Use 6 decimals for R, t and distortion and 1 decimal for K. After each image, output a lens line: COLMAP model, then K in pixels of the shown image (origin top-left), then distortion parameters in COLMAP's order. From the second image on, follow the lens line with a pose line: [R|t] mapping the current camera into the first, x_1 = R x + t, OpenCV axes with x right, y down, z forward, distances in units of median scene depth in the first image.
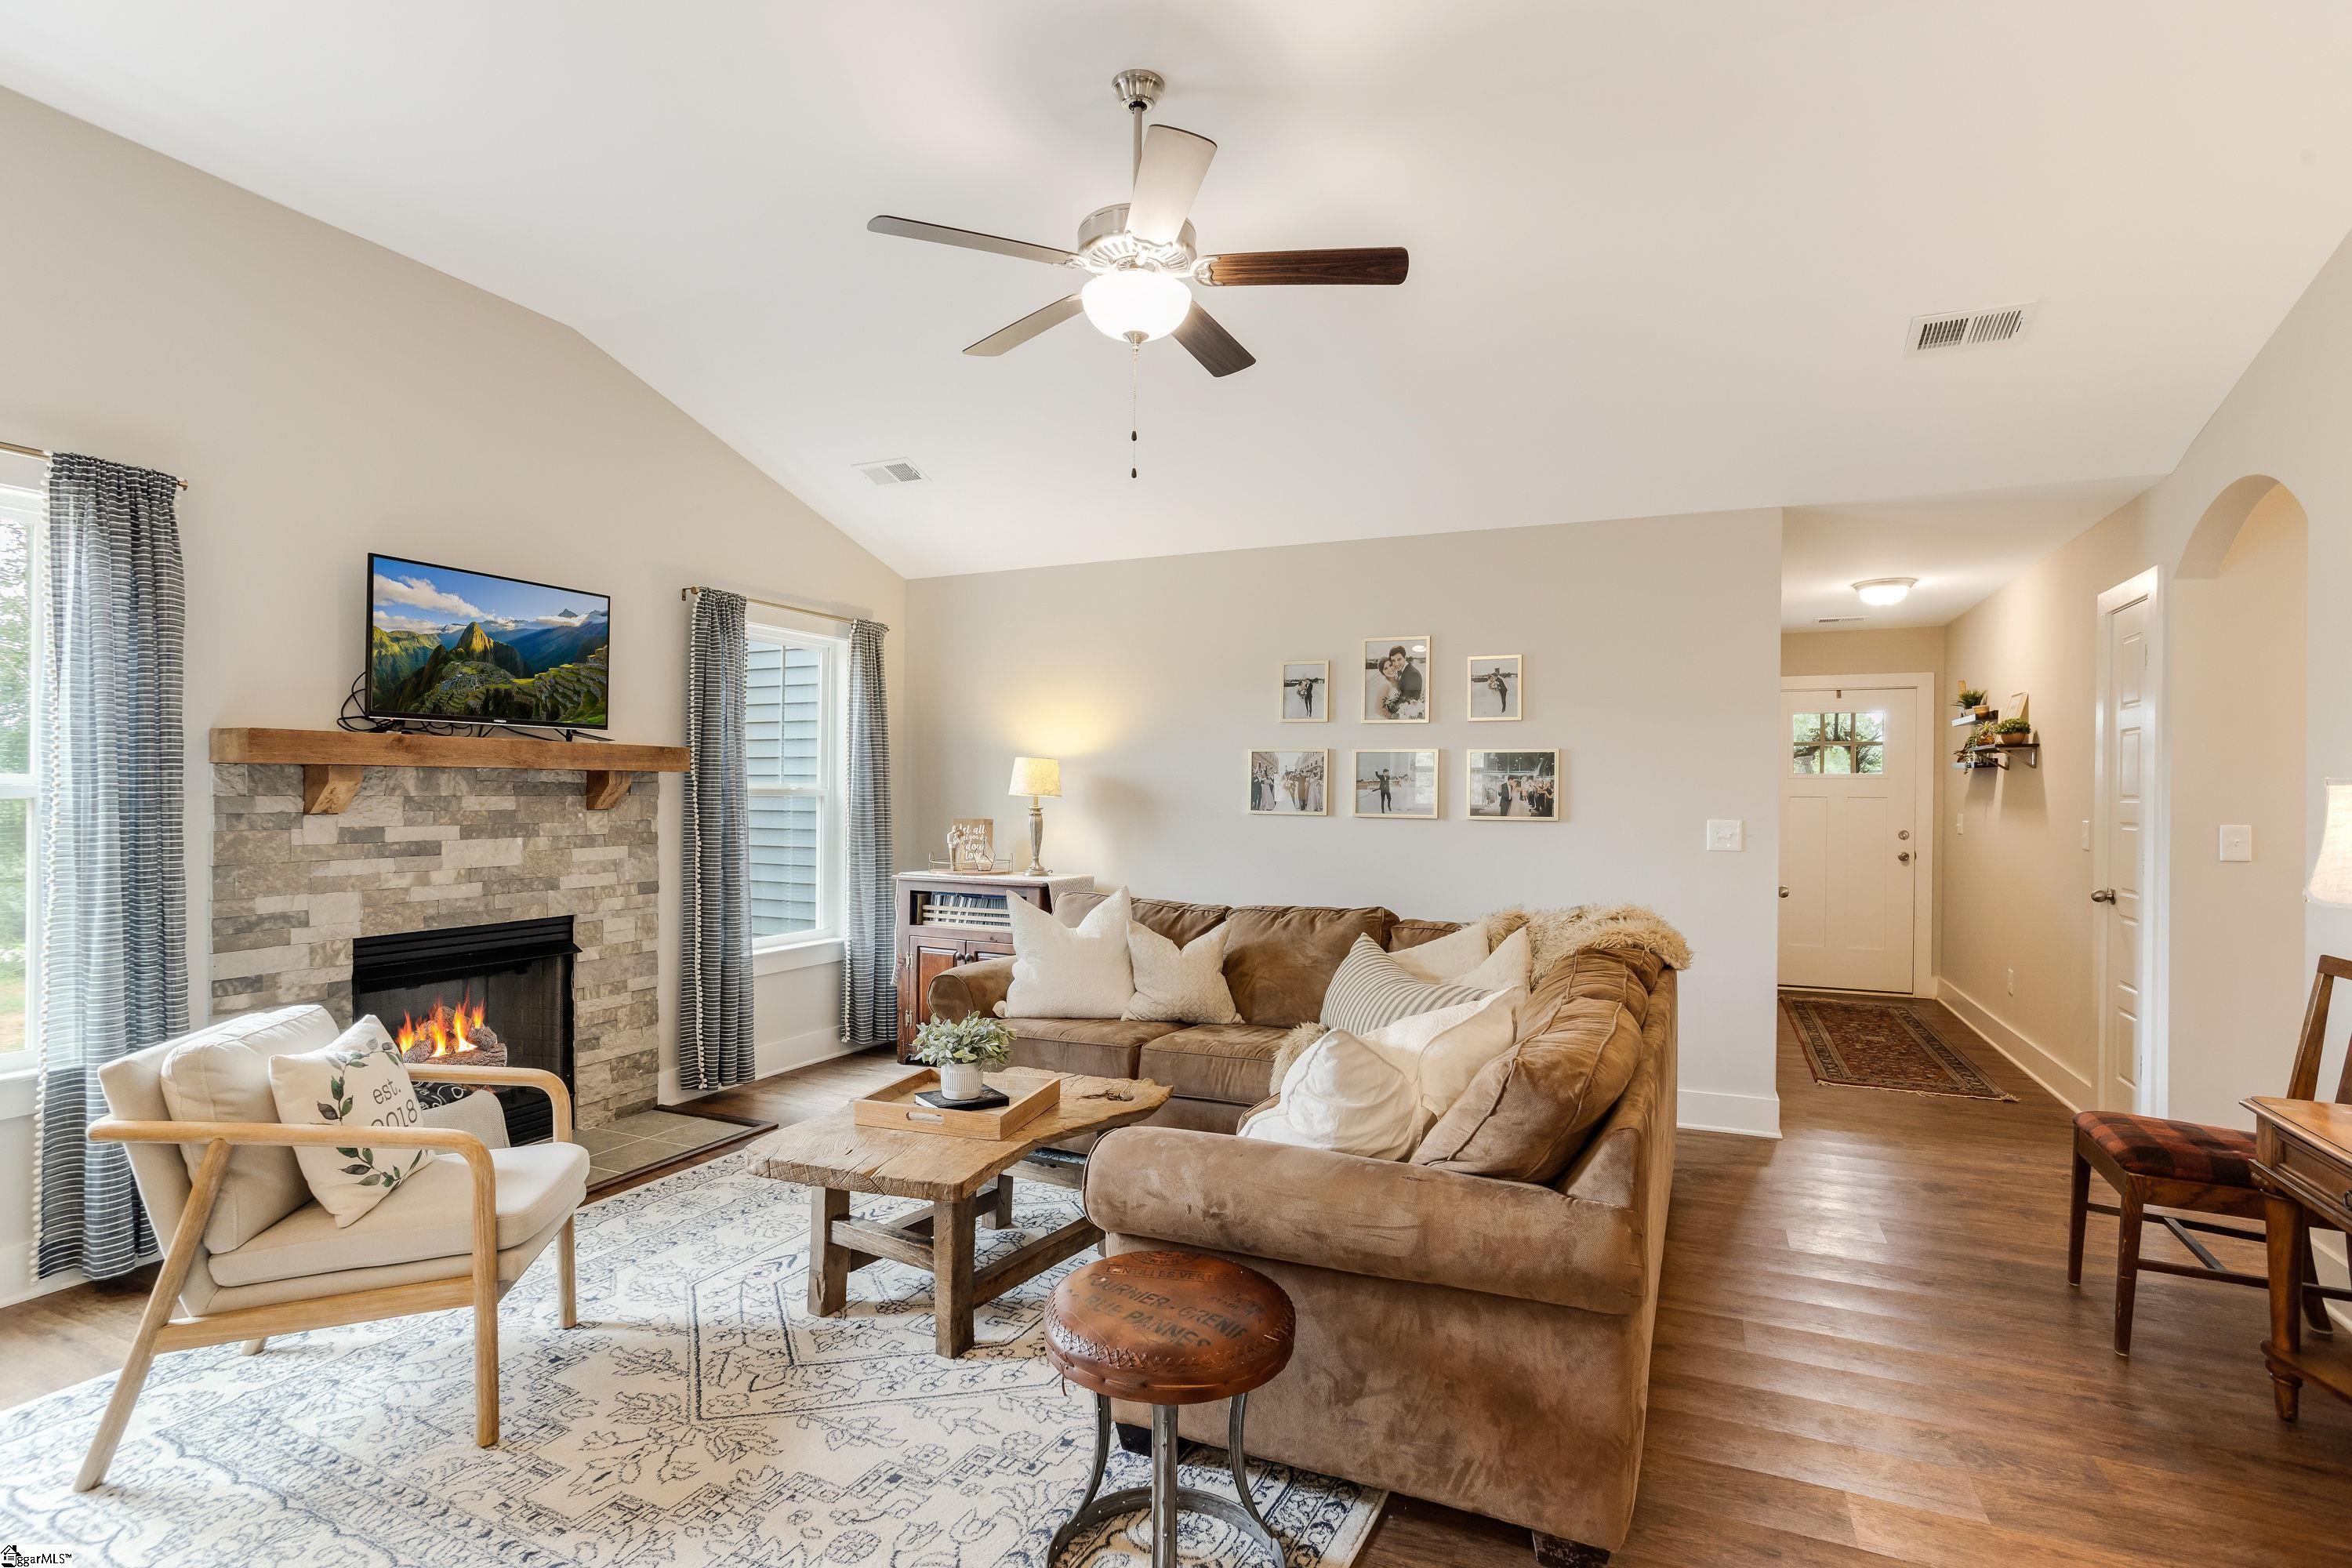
lens RADIAL K [[1146.9, 0, 1186.0], [0, 1146.9, 793.3], [0, 0, 1]] dist [-0.070204, 0.042073]
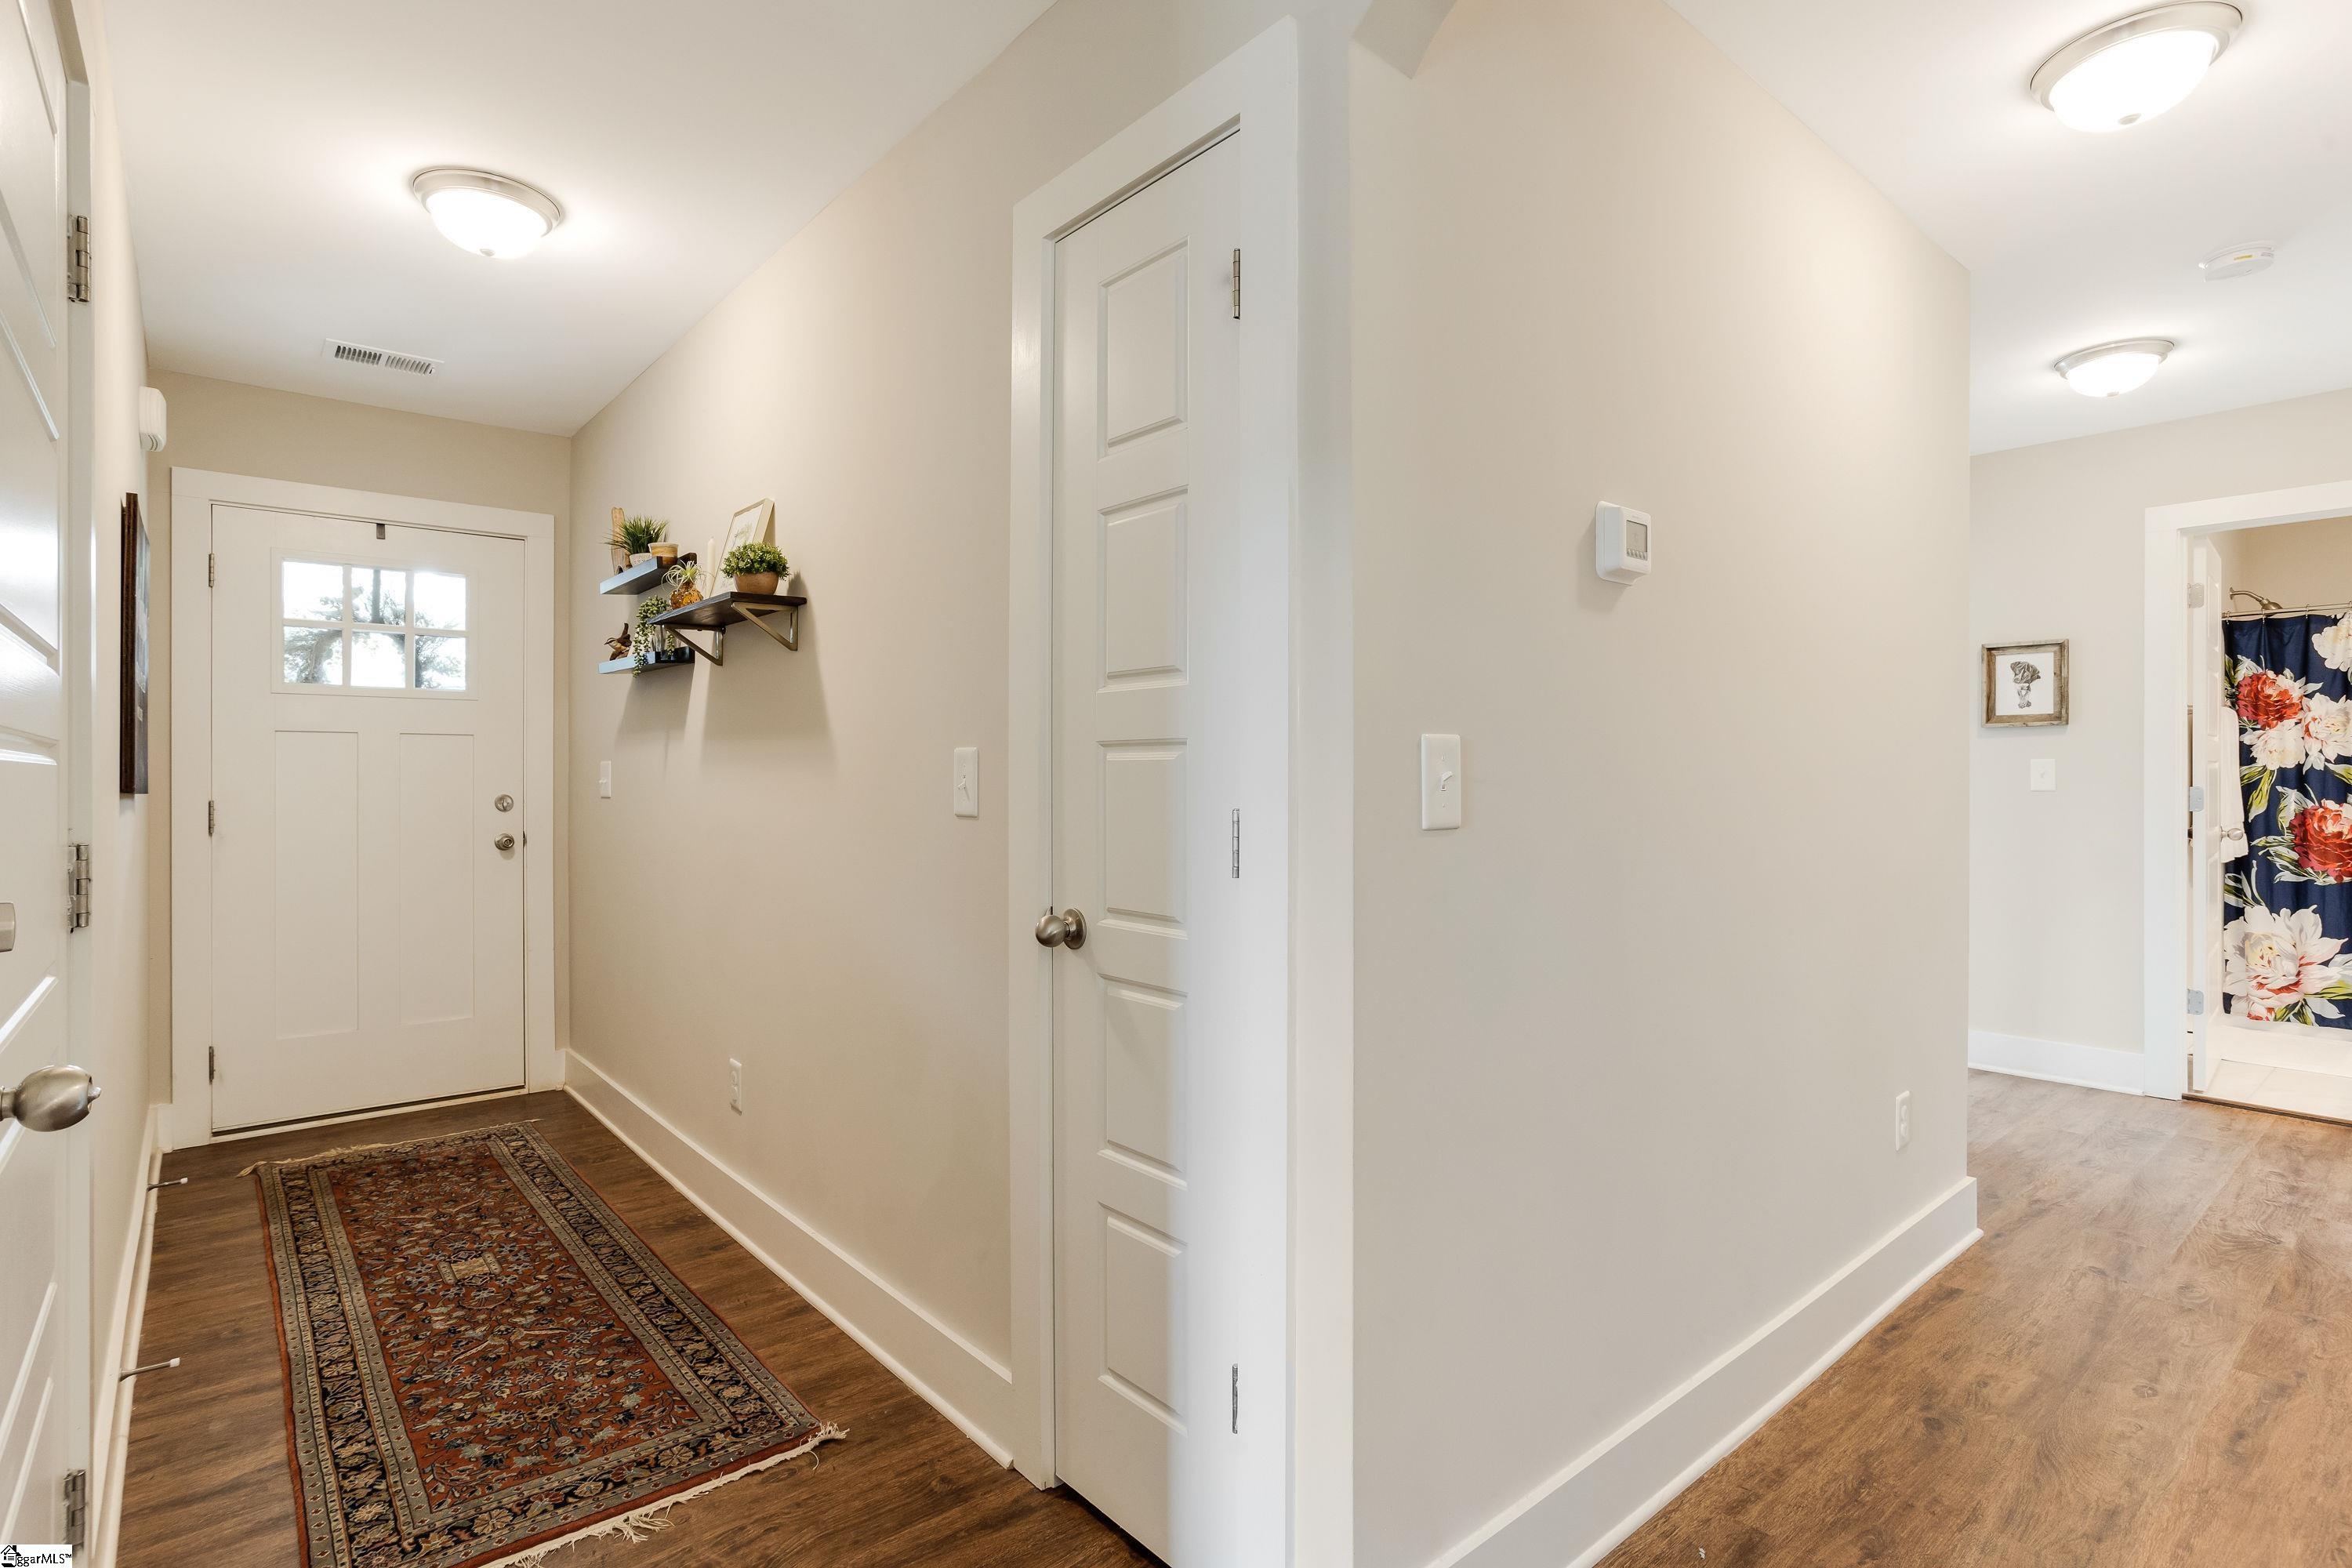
lens RADIAL K [[1154.0, 0, 1162.4], [0, 1154.0, 773.7], [0, 0, 1]] dist [-0.083237, 0.031740]
pose [[0.429076, -0.007673, 0.903236, 0.464568], [0.003332, 0.999971, 0.006912, 0.033302], [-0.903262, 0.000043, 0.429089, 0.780928]]
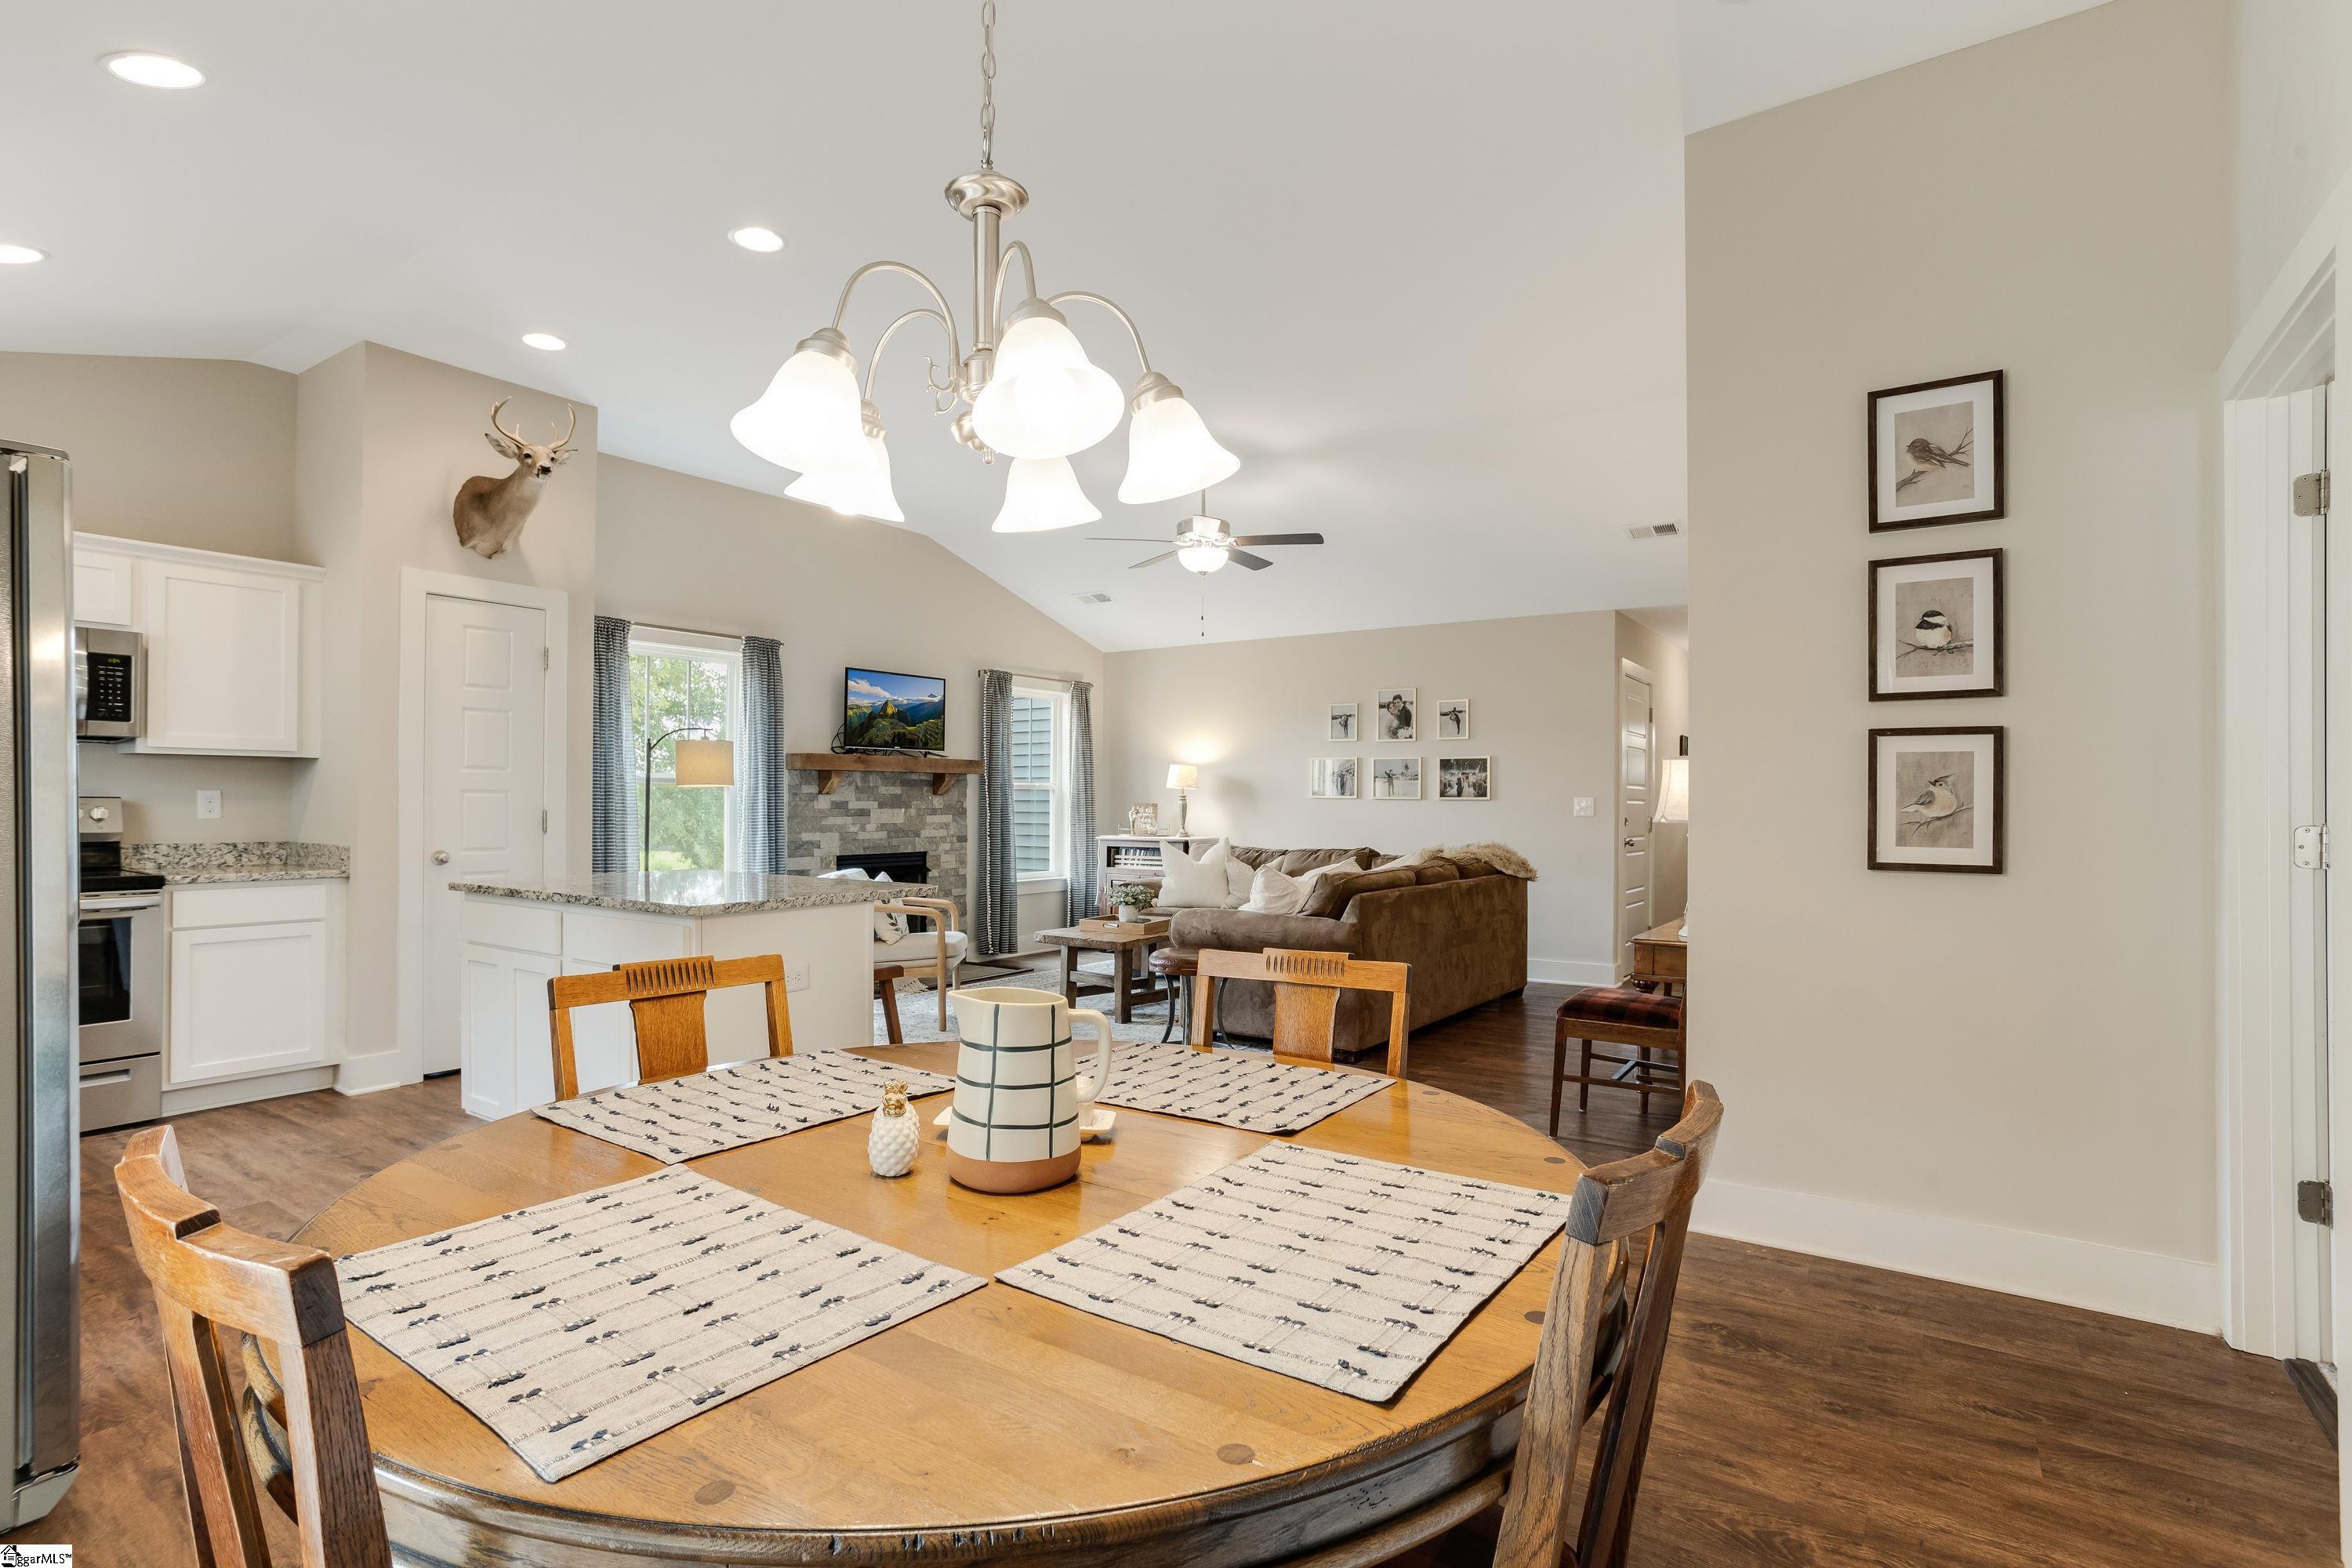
lens RADIAL K [[1146.9, 0, 1186.0], [0, 1146.9, 793.3], [0, 0, 1]] dist [-0.070204, 0.042073]
pose [[0.985347, -0.004818, -0.170495, 0.183309], [0.003423, 0.999958, -0.008479, 0.028395], [0.170529, 0.007771, 0.985322, -0.729961]]
